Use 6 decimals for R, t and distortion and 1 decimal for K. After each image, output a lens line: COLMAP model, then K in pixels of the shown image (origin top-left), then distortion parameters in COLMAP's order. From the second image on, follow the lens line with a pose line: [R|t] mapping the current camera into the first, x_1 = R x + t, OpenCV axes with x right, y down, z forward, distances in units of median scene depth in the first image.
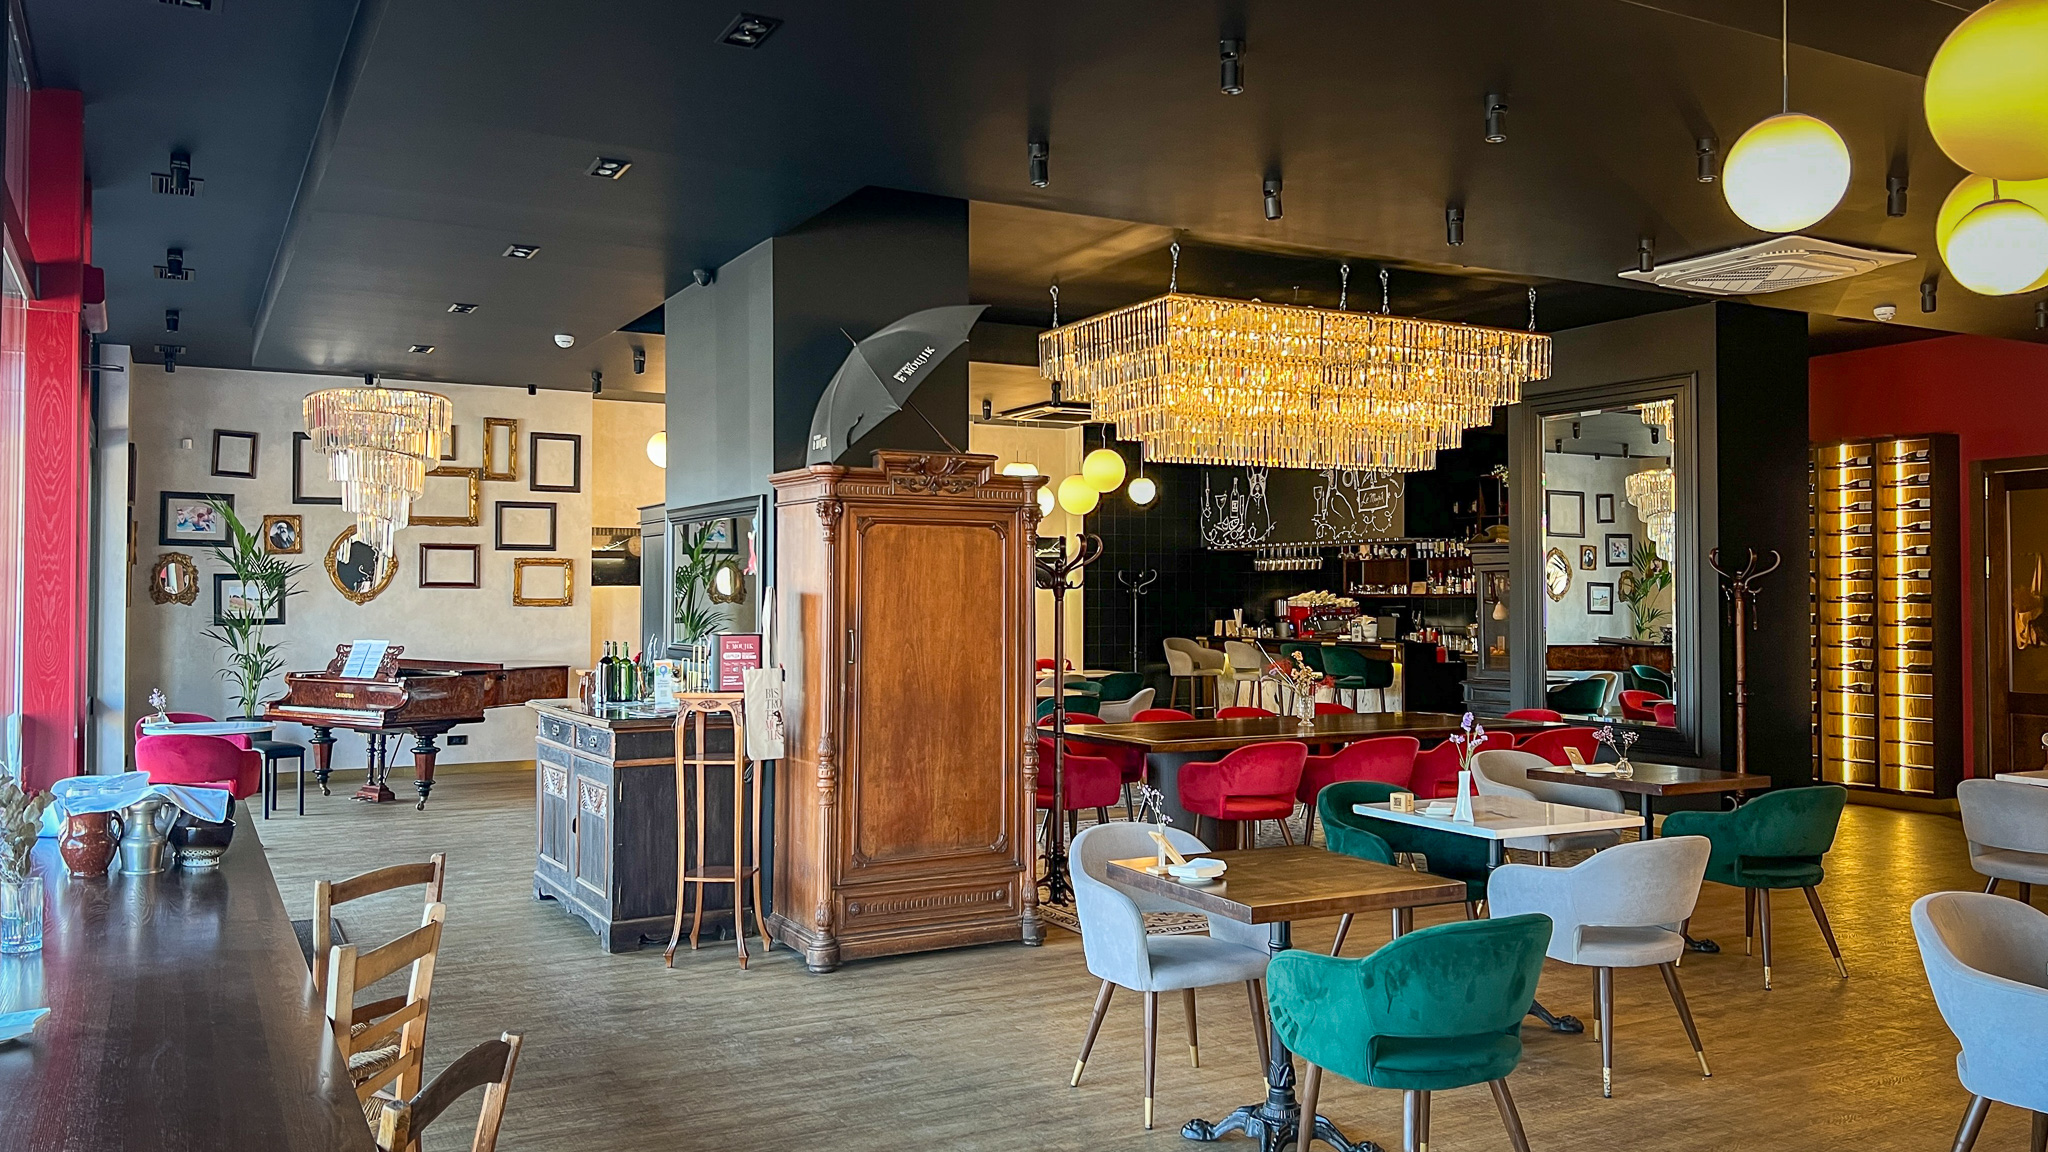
lens RADIAL K [[1576.5, 0, 1020.9], [0, 1576.5, 581.7], [0, 0, 1]] dist [0.027121, -0.007207]
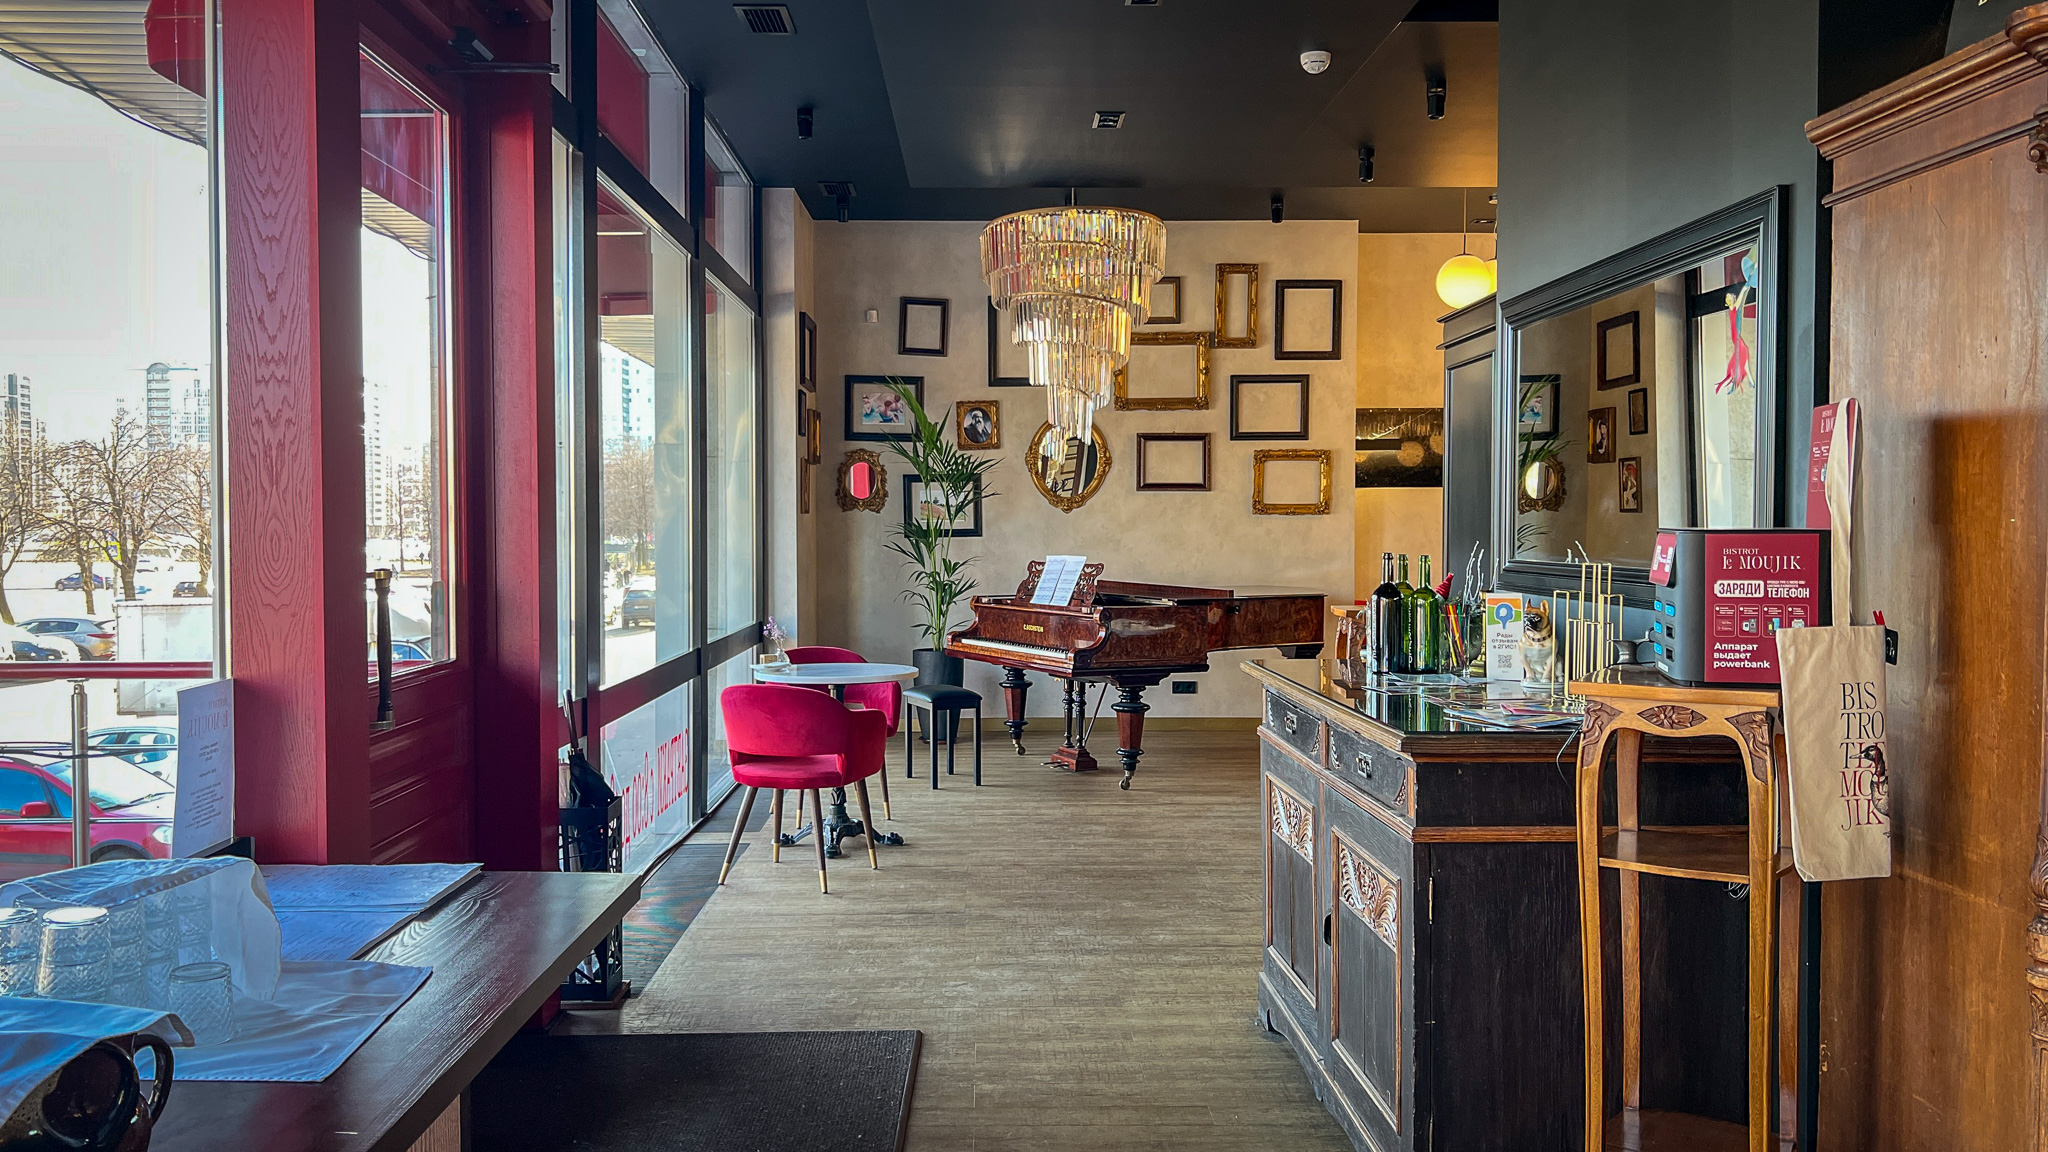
lens RADIAL K [[1558.0, 0, 1009.9], [0, 1558.0, 570.4], [0, 0, 1]] dist [0.114799, -0.186598]
pose [[0.886584, 0.010941, -0.462438, -0.085963], [0.007737, 0.999230, 0.038474, 0.014230], [0.462503, -0.037688, 0.885817, 0.311322]]
